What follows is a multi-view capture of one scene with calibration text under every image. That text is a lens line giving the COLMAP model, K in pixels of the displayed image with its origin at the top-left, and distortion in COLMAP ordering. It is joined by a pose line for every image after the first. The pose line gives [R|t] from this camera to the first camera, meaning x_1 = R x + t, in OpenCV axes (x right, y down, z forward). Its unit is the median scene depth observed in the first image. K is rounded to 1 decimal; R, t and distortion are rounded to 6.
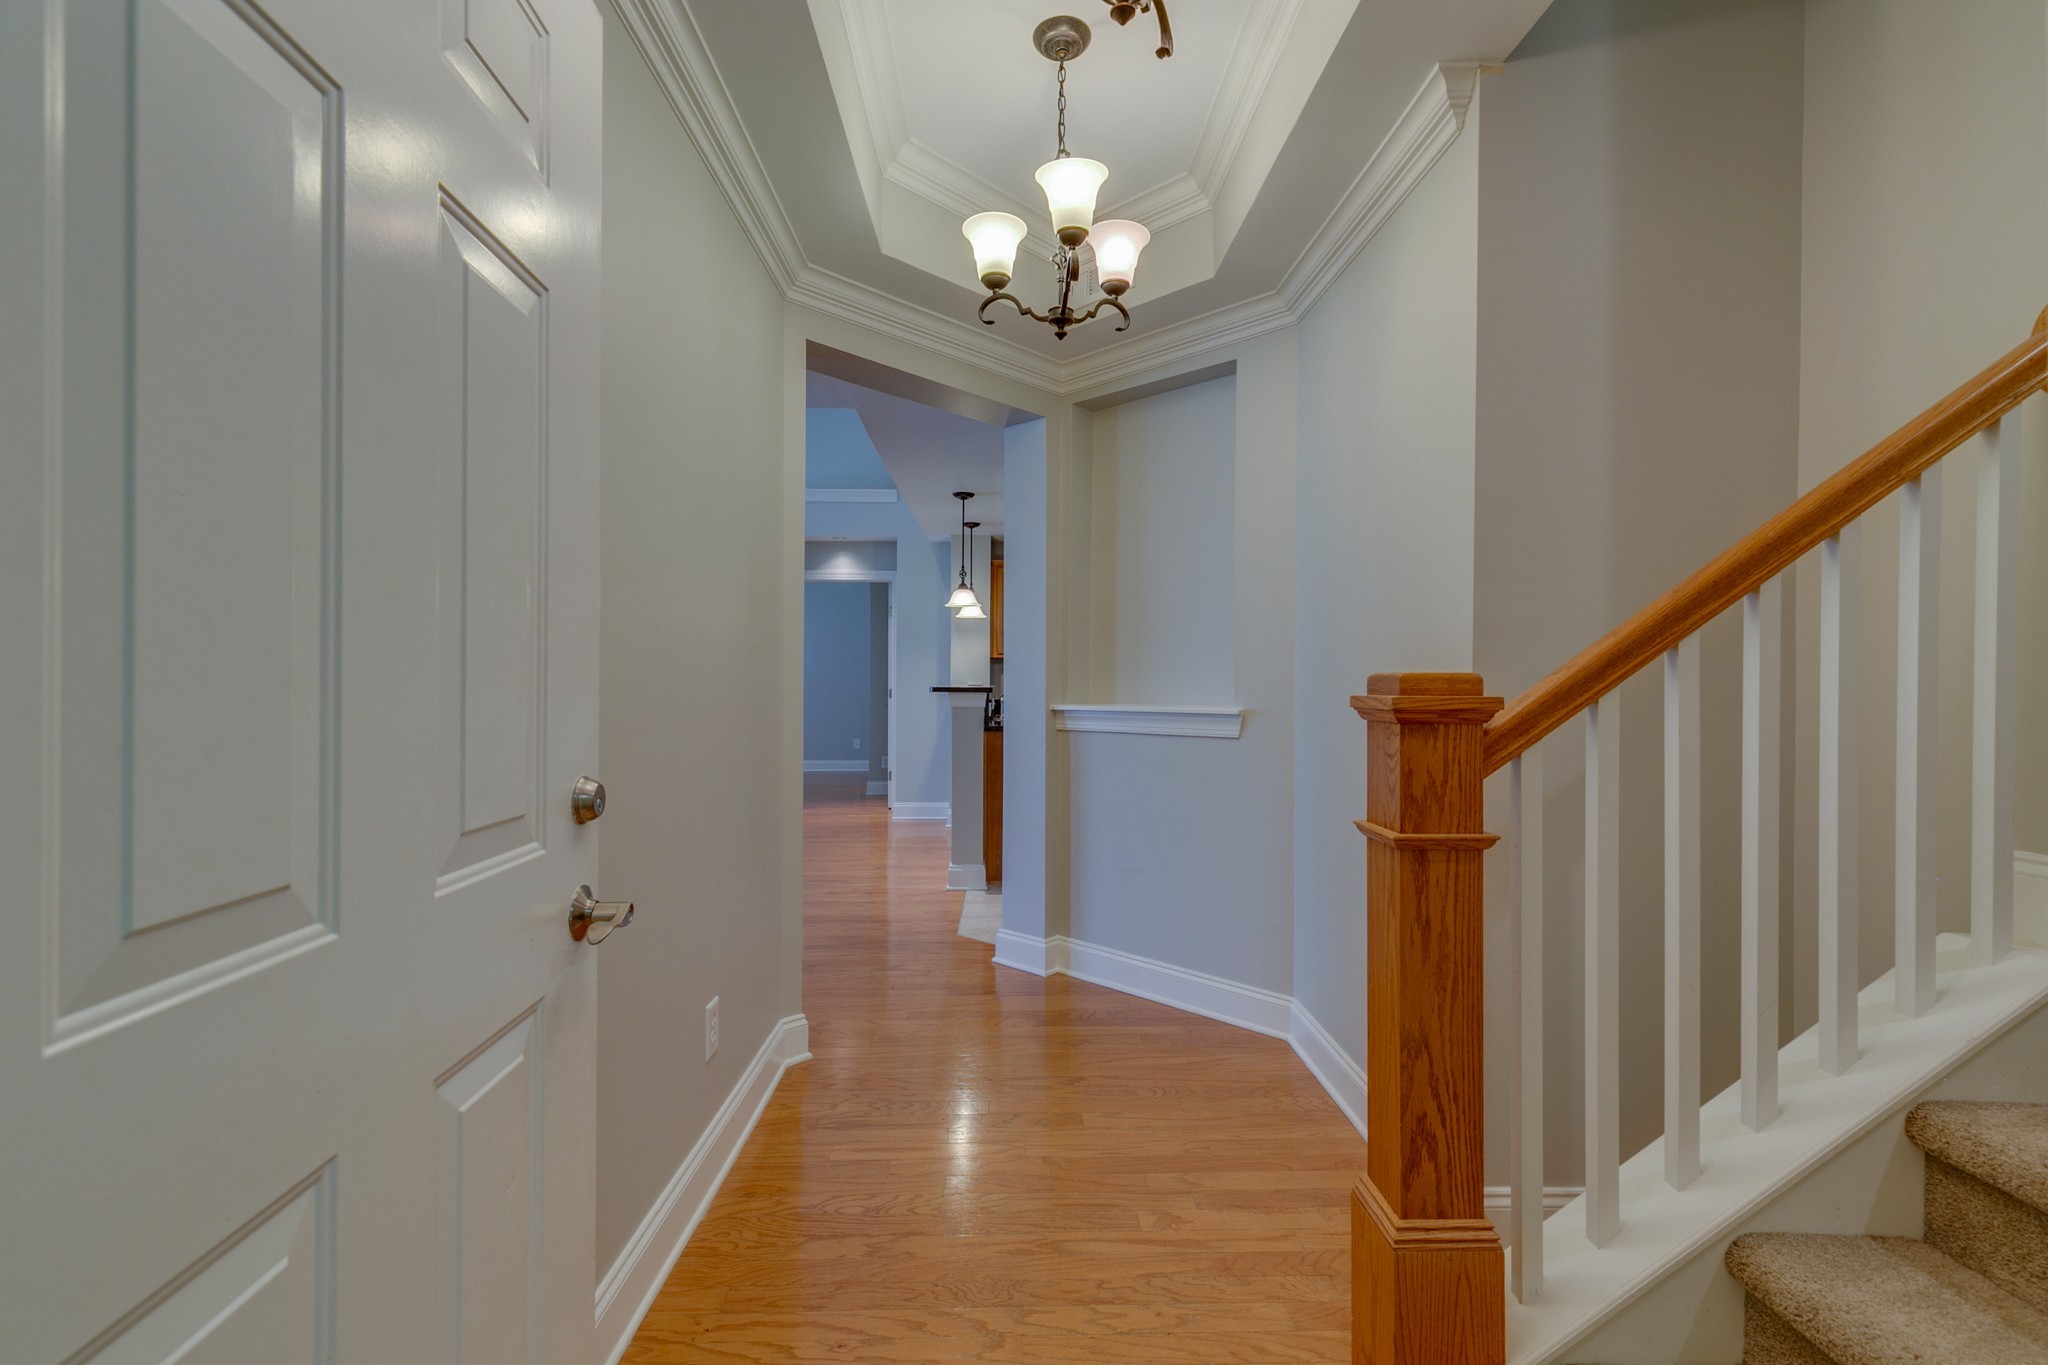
lens RADIAL K [[920.1, 0, 1022.5], [0, 920.1, 678.8], [0, 0, 1]] dist [0.014006, -0.002494]
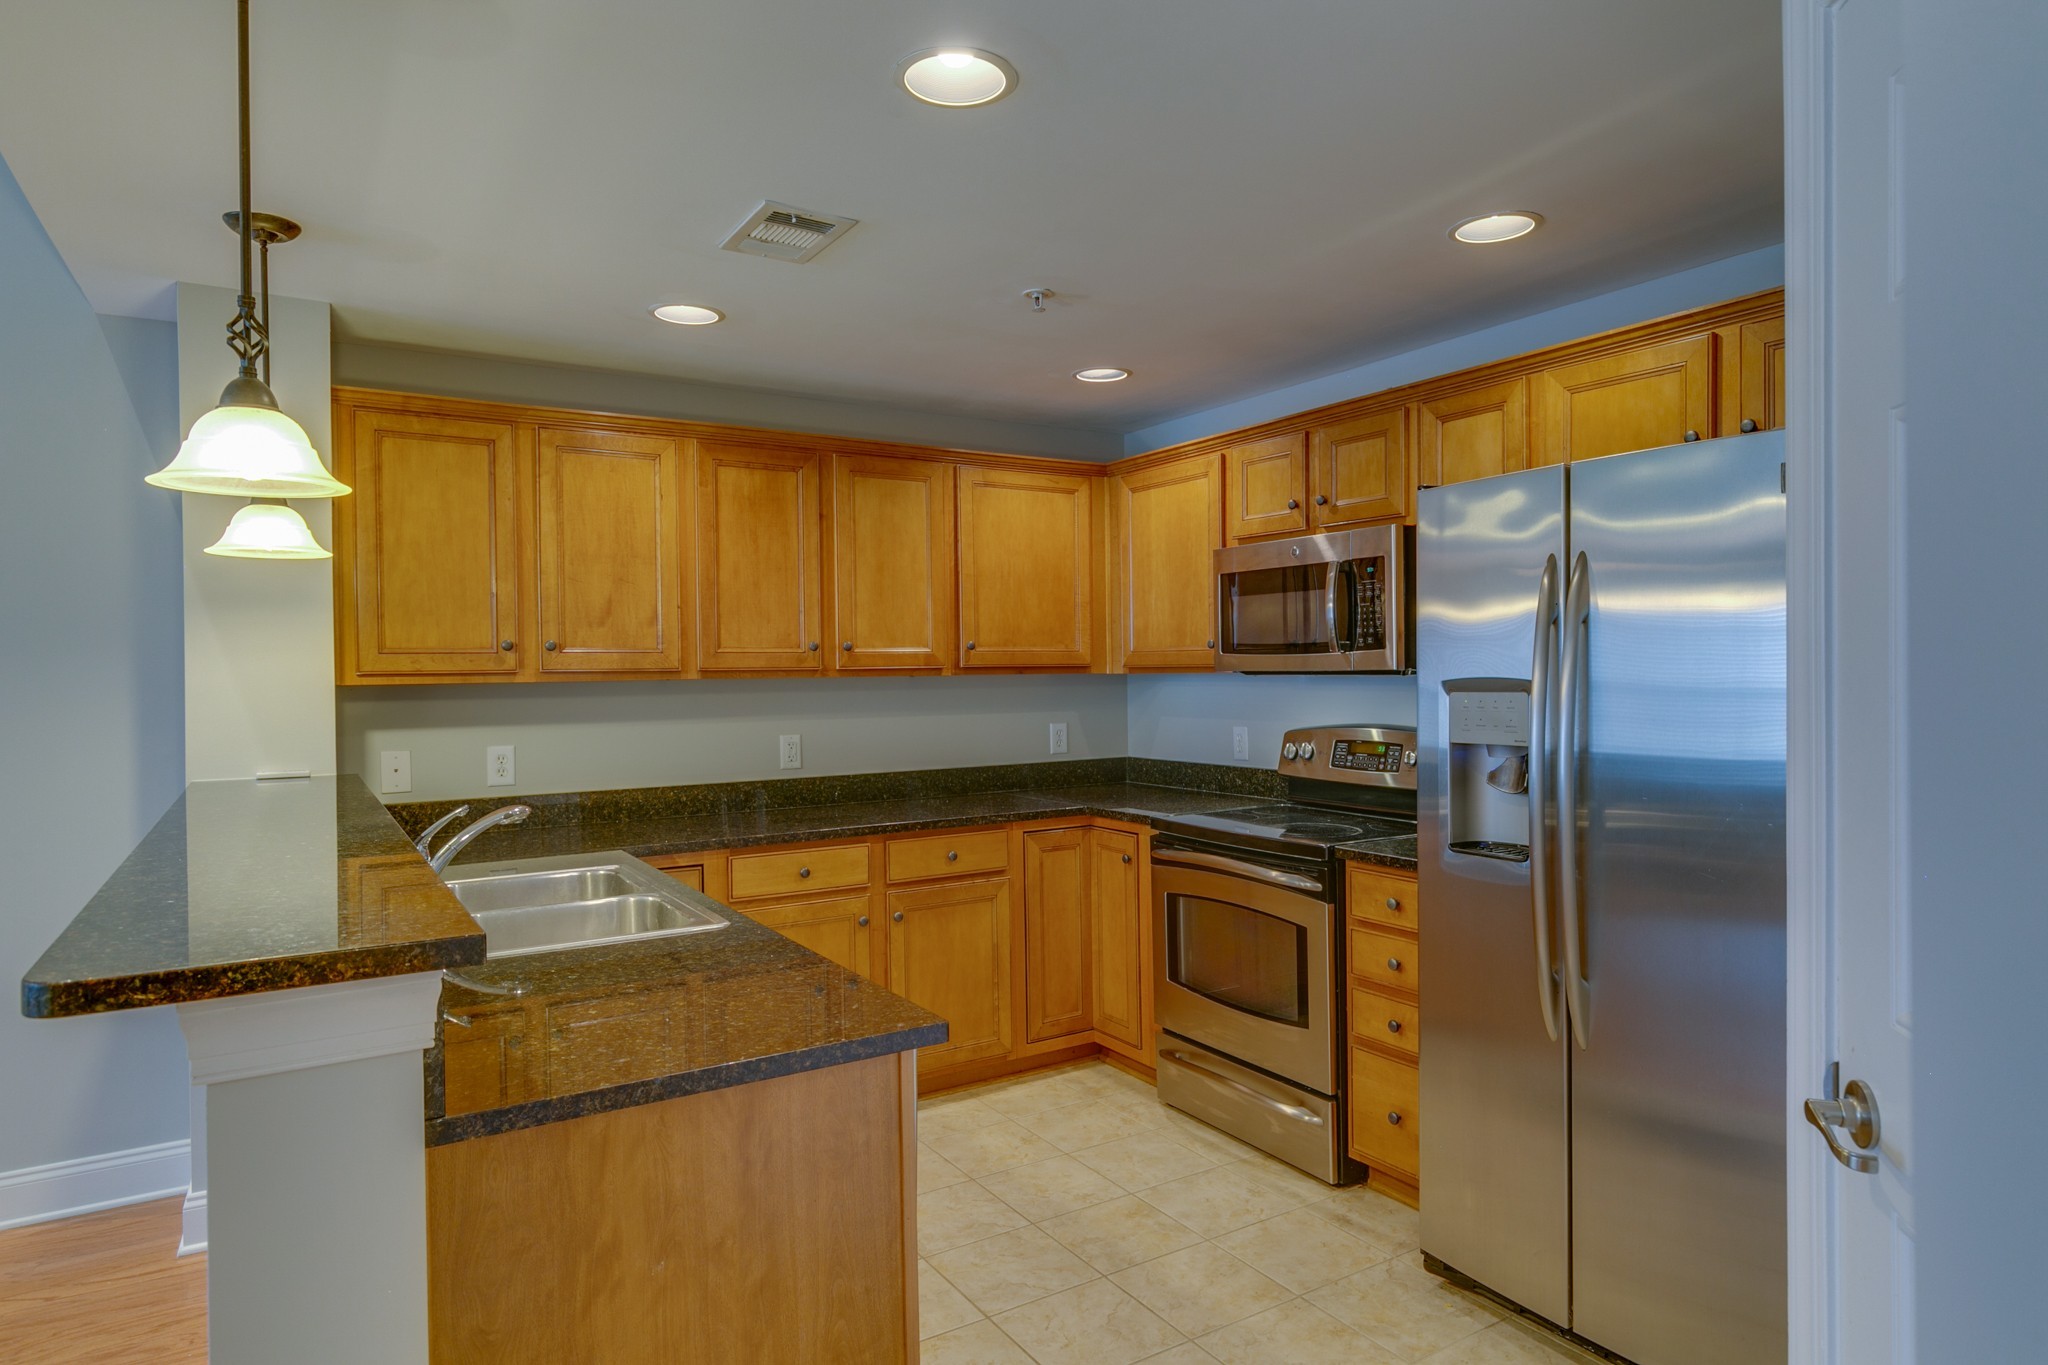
lens RADIAL K [[1190.3, 0, 1033.1], [0, 1190.3, 678.8], [0, 0, 1]] dist [0.014167, -0.002318]
pose [[0.859518, -0.017802, 0.510795, -0.036423], [0.014060, 0.999839, 0.011188, -0.024977], [-0.510911, -0.002435, 0.859630, 0.475163]]
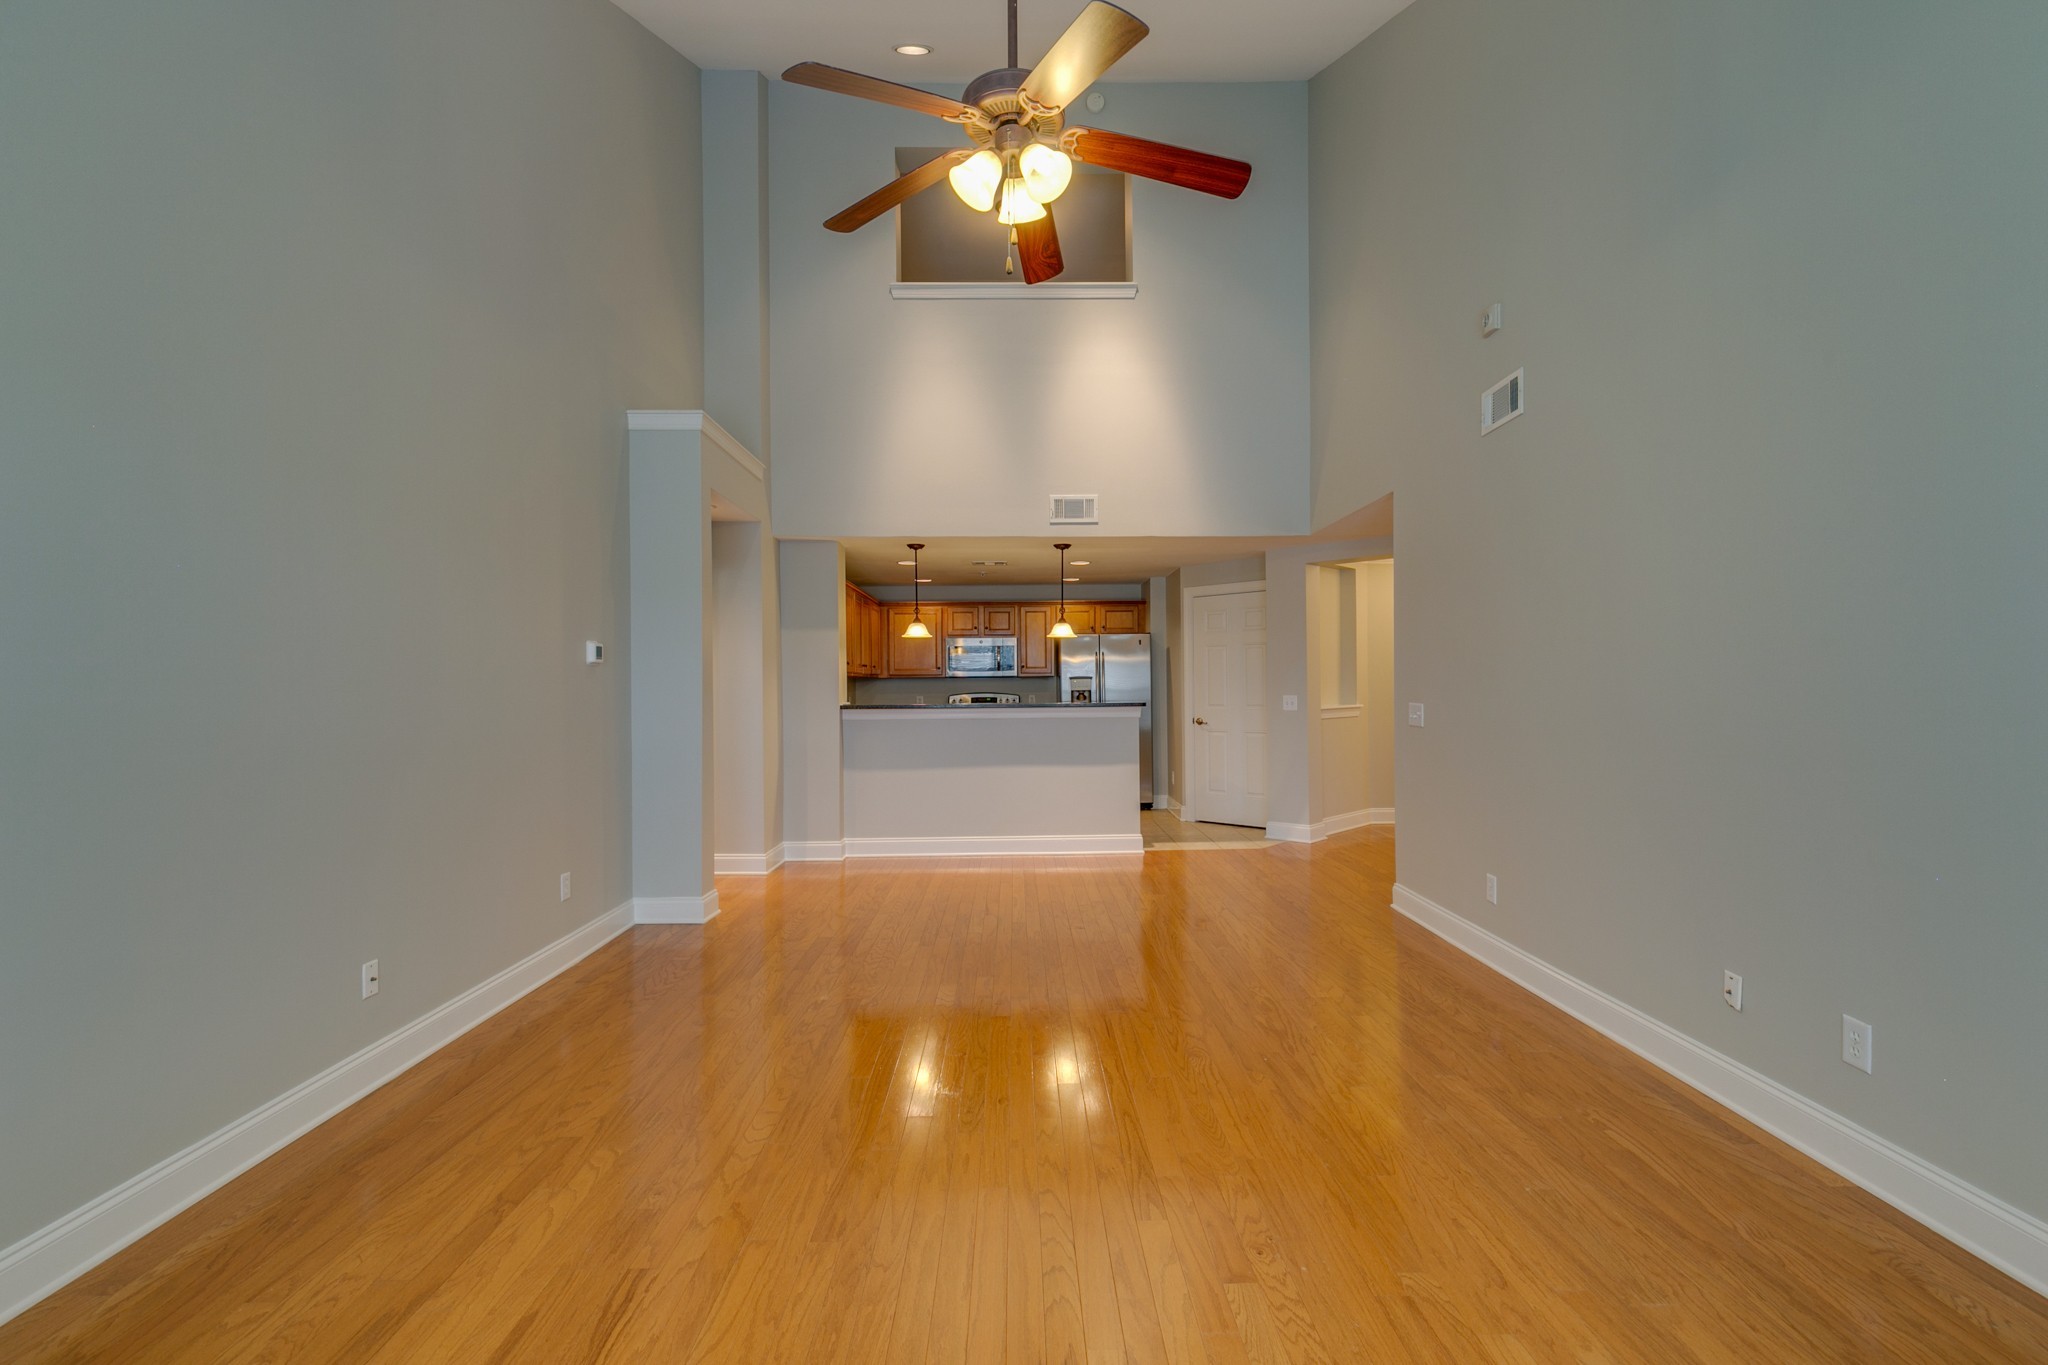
lens RADIAL K [[920.1, 0, 1030.2], [0, 920.1, 682.6], [0, 0, 1]] dist [0.014006, -0.002494]
pose [[0.003057, 0.000236, 0.999995, -0.909491], [0.008661, 0.999962, -0.000262, -0.012124], [-0.999958, 0.008661, 0.003054, 0.736886]]
